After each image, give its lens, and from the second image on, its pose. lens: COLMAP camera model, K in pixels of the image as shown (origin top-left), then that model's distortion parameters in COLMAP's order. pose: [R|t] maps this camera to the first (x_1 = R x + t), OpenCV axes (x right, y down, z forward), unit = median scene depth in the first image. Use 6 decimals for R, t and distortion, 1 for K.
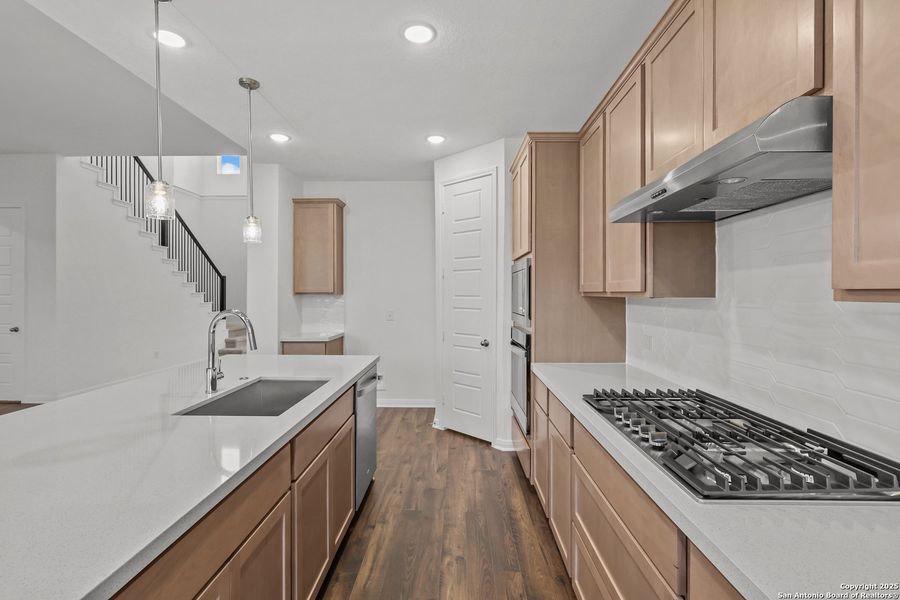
lens RADIAL K [[414.0, 0, 446.7], [0, 414.0, 294.7], [0, 0, 1]] dist [0.002666, 0.000356]
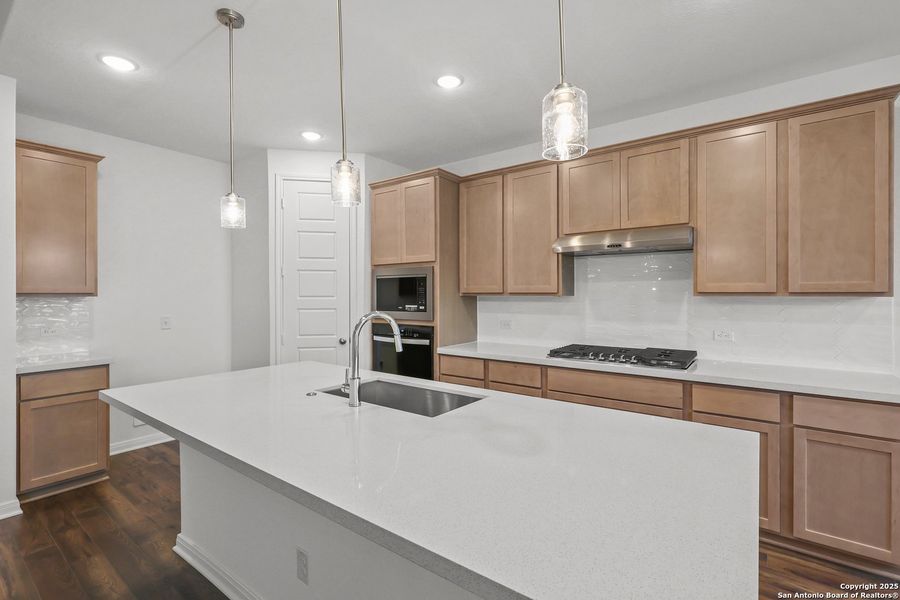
lens RADIAL K [[414.0, 0, 445.9], [0, 414.0, 294.8], [0, 0, 1]] dist [0.002666, 0.000356]
pose [[0.585832, -0.002413, 0.810429, -0.598930], [0.004033, 0.999992, 0.000062, 0.000346], [-0.810423, 0.003232, 0.585836, 0.164241]]
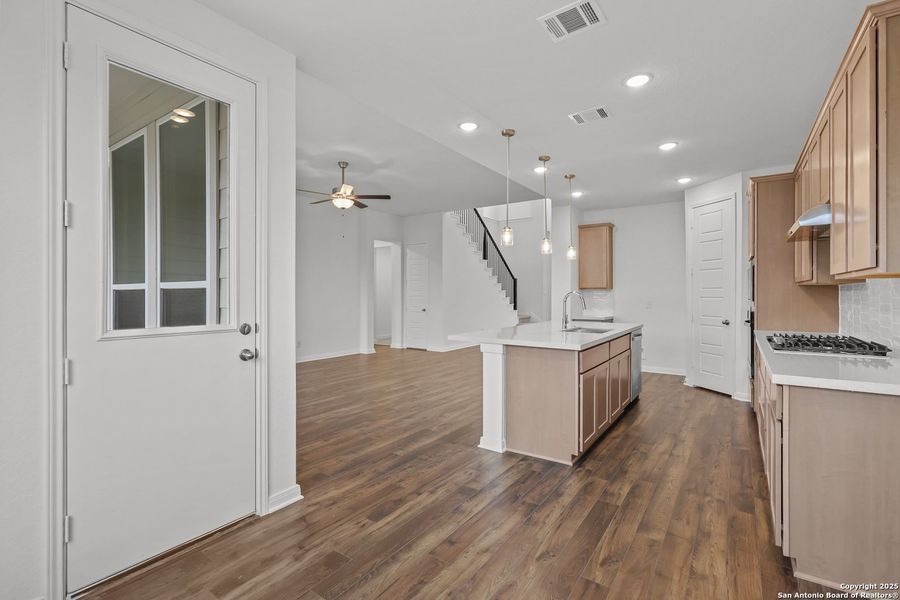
lens RADIAL K [[414.0, 0, 454.8], [0, 414.0, 297.6], [0, 0, 1]] dist [0.002666, 0.000356]
pose [[0.843860, 0.000670, -0.536563, 0.070648], [0.002306, 0.999985, 0.004875, 0.026488], [0.536559, -0.005351, 0.843846, -0.623113]]
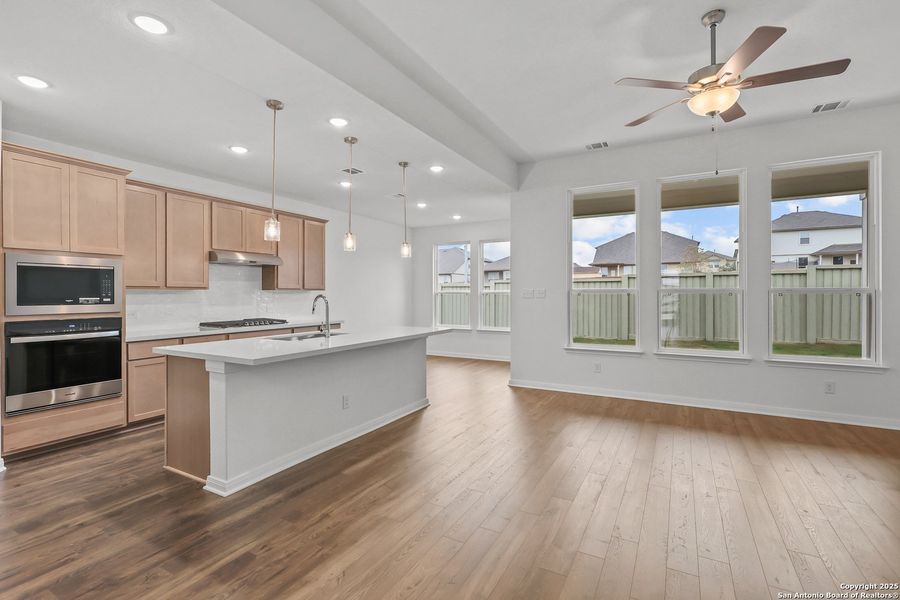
lens RADIAL K [[414.0, 0, 451.1], [0, 414.0, 293.2], [0, 0, 1]] dist [0.002666, 0.000356]
pose [[-0.891429, 0.007207, 0.453103, -1.002041], [0.008850, 0.999960, 0.001507, 0.020561], [-0.453074, 0.005354, -0.891457, 1.258885]]
